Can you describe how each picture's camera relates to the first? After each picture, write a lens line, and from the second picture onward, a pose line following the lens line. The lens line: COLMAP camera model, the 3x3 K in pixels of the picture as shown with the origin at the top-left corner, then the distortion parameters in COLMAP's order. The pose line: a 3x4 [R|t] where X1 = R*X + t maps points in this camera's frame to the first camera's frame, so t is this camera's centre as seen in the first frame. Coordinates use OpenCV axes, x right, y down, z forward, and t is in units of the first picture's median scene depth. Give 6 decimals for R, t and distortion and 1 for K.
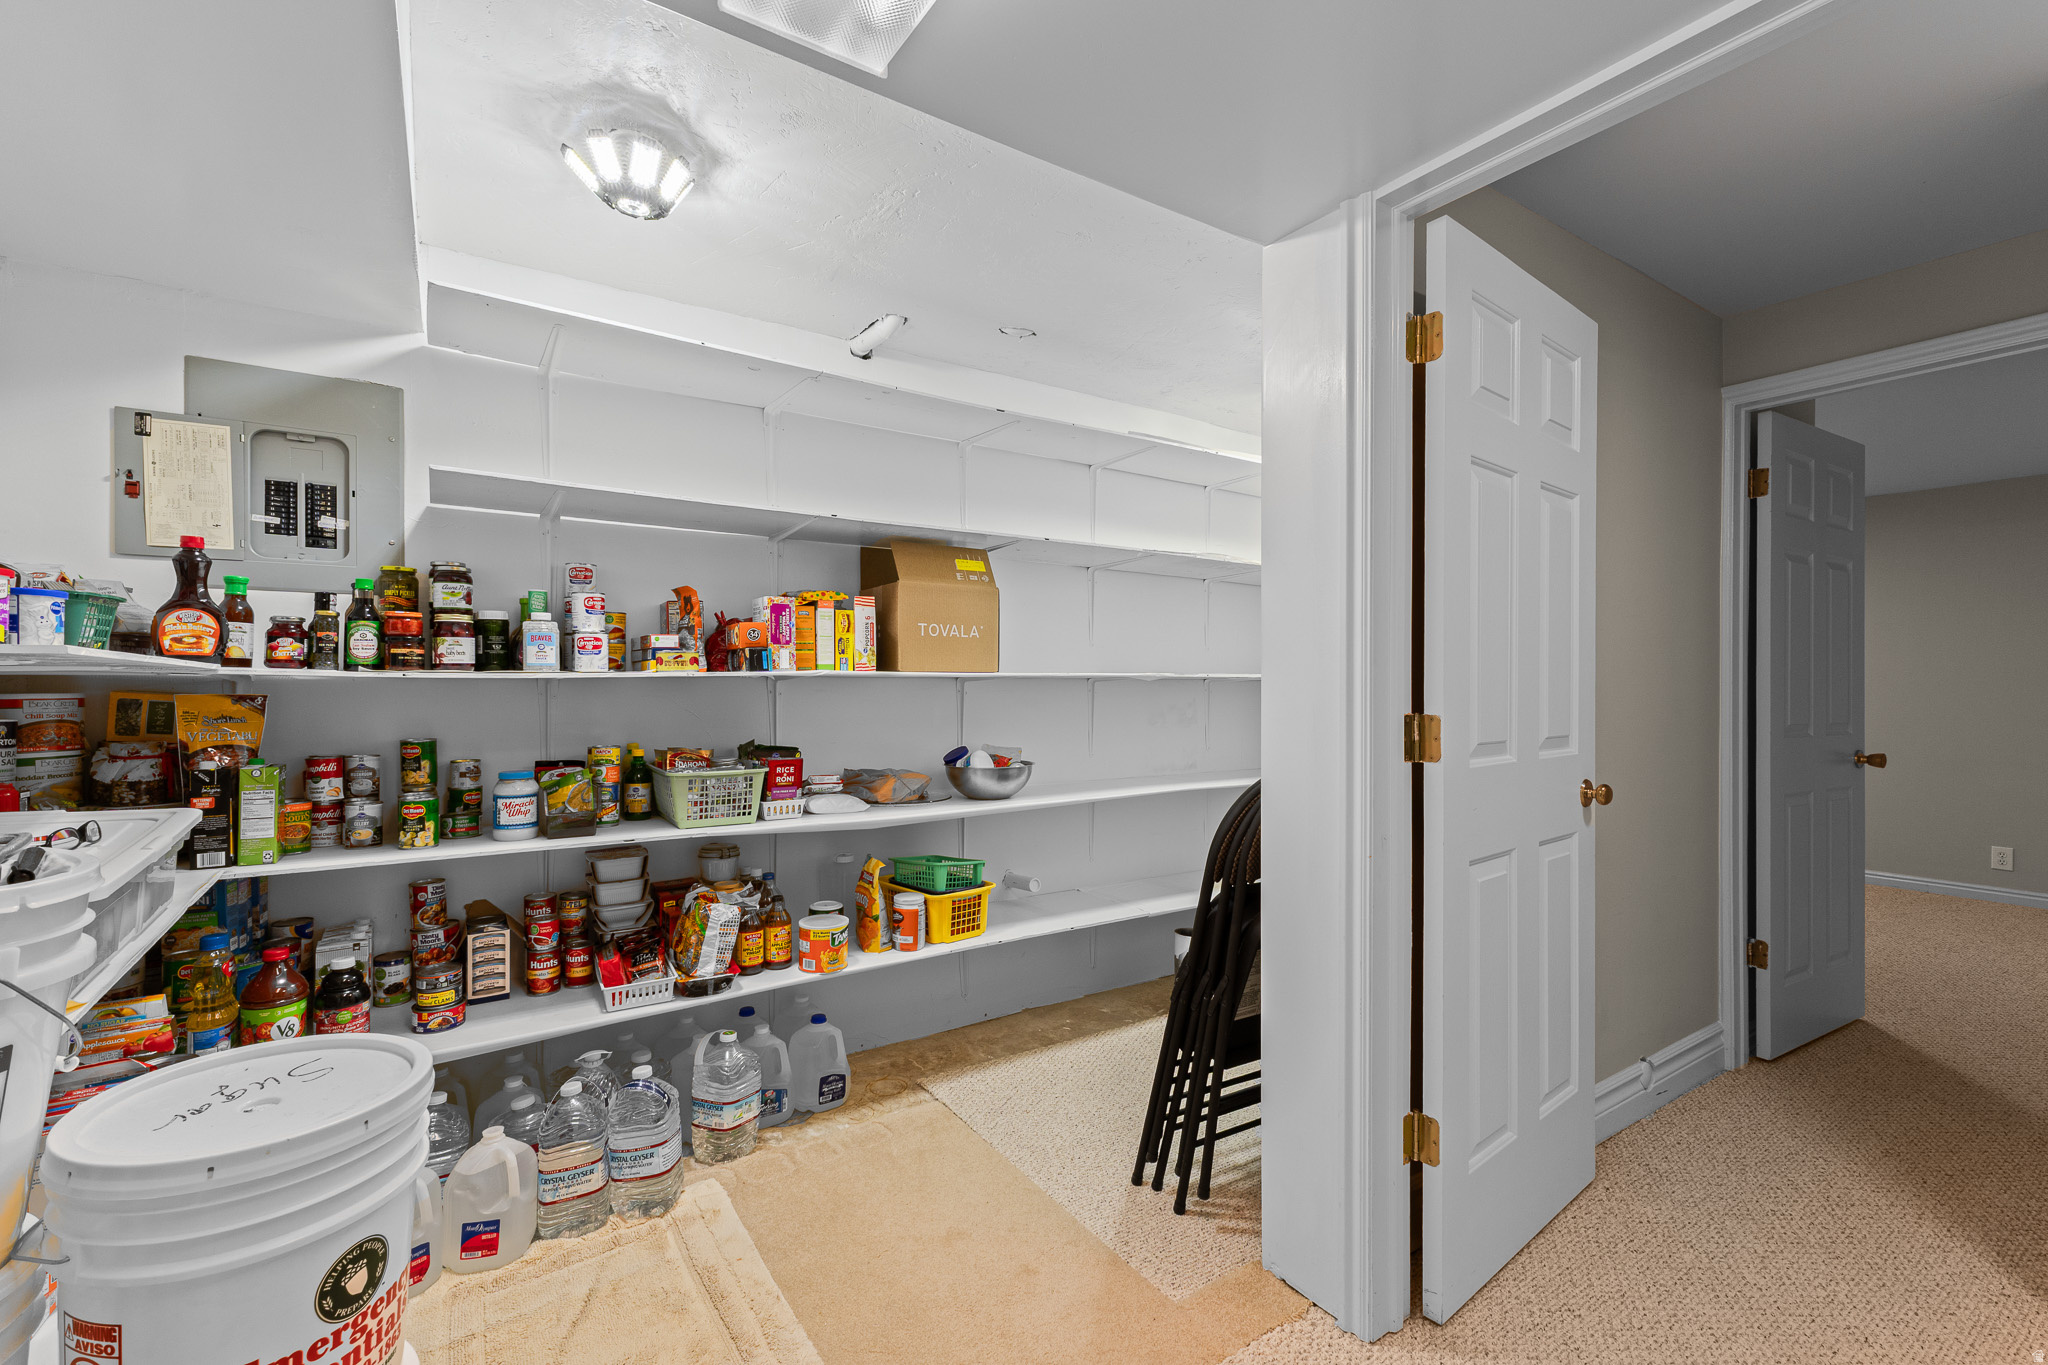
lens RADIAL K [[867.4, 0, 1031.6], [0, 867.4, 677.7], [0, 0, 1]] dist [0.009005, -0.001200]
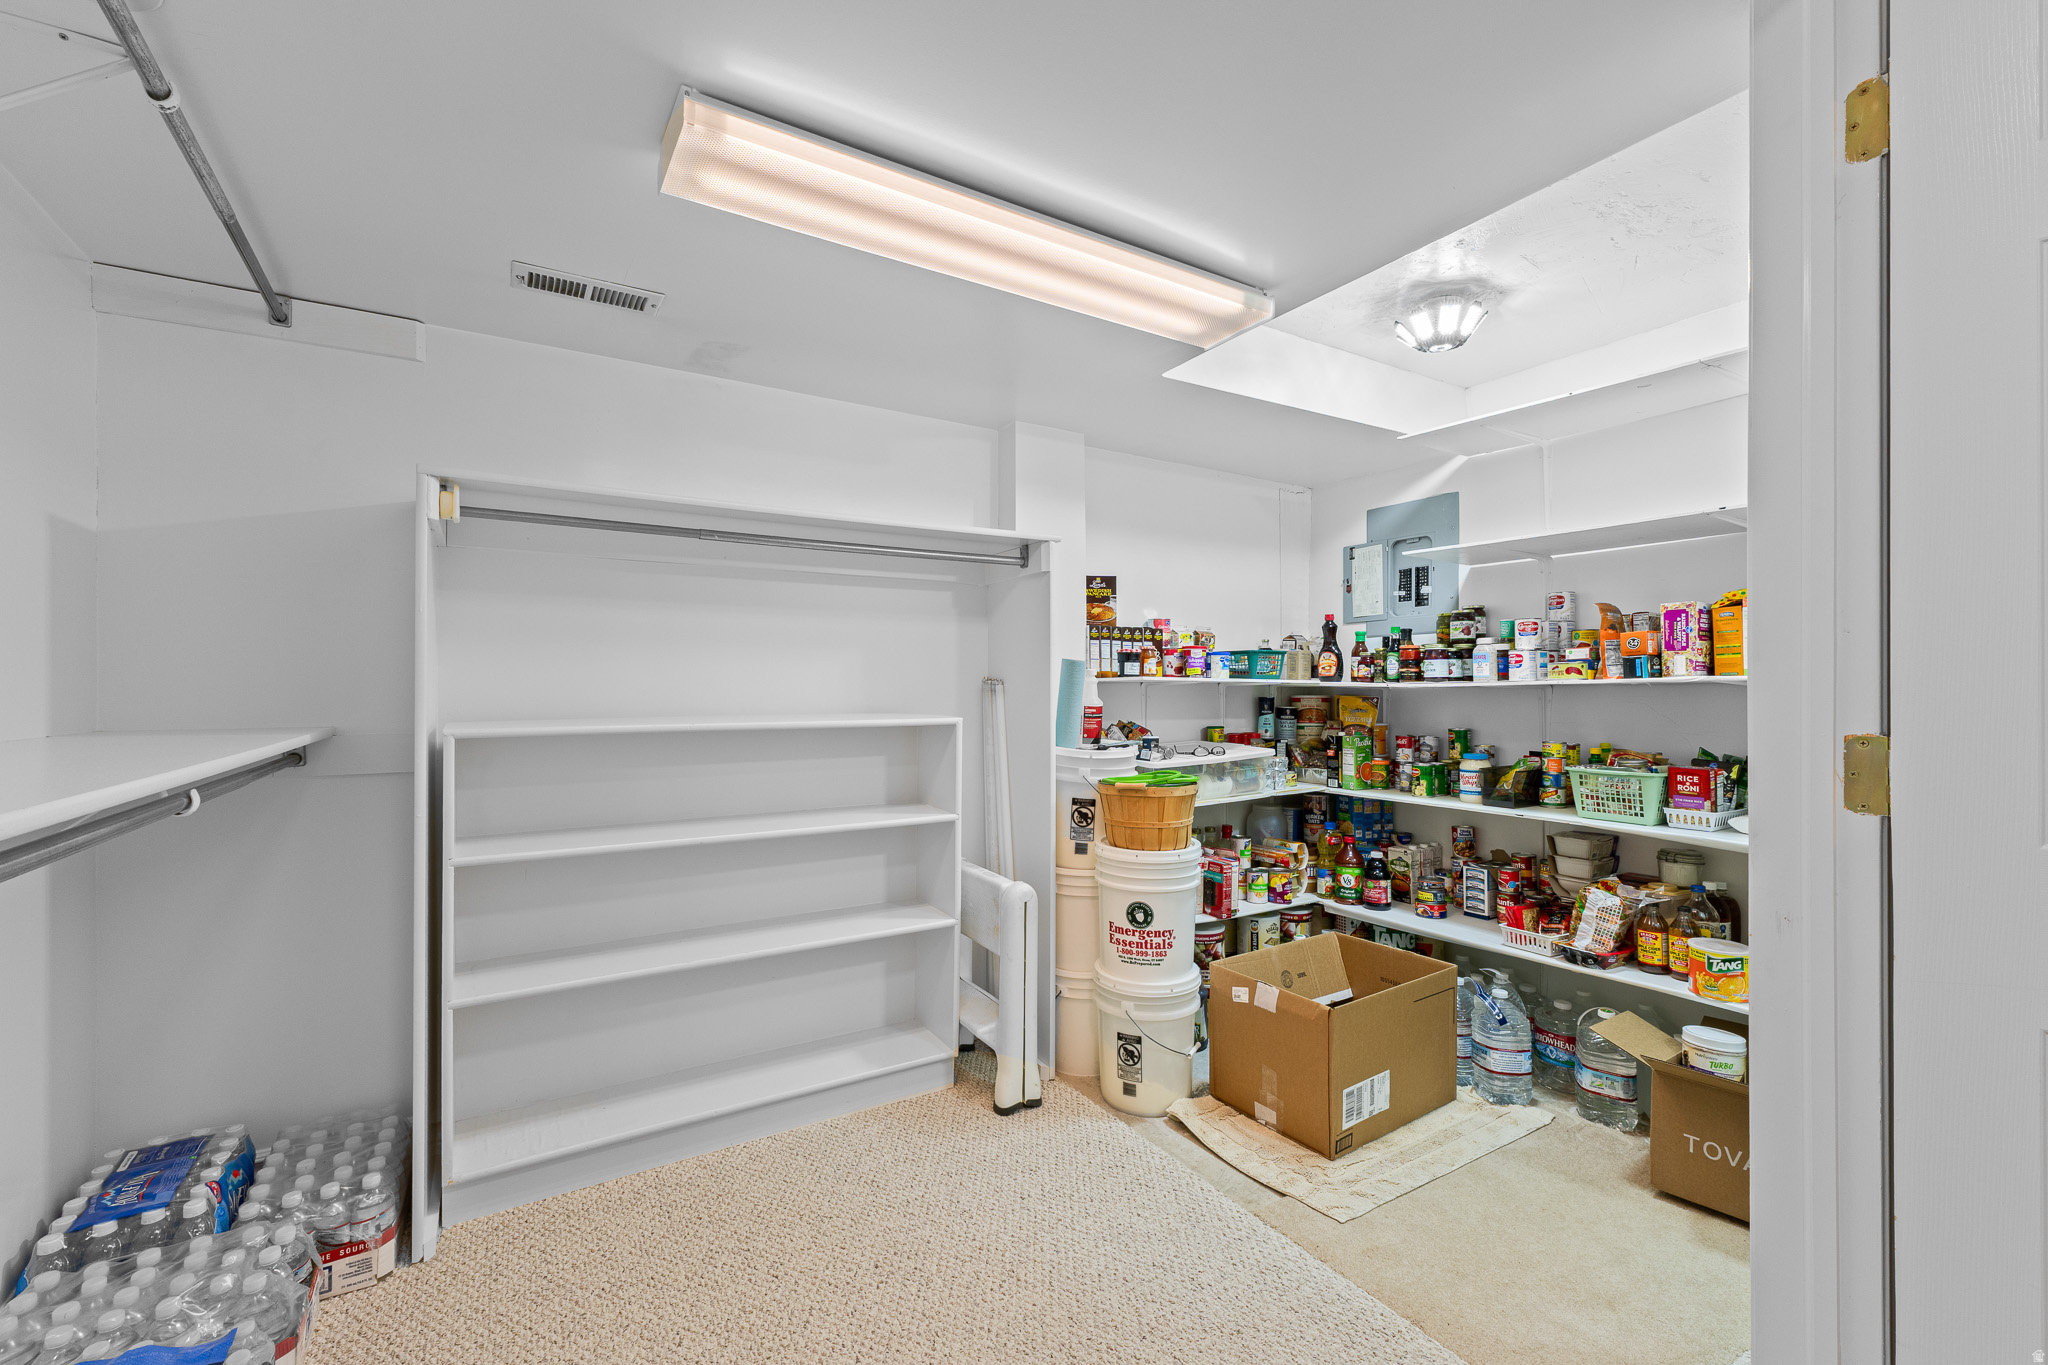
lens RADIAL K [[867.4, 0, 1031.5], [0, 867.4, 690.2], [0, 0, 1]] dist [0.009005, -0.001200]
pose [[-0.025286, -0.002916, -0.999676, 0.806068], [0.004073, 0.999987, -0.003020, 0.007658], [0.999672, -0.004148, -0.025274, 0.325583]]
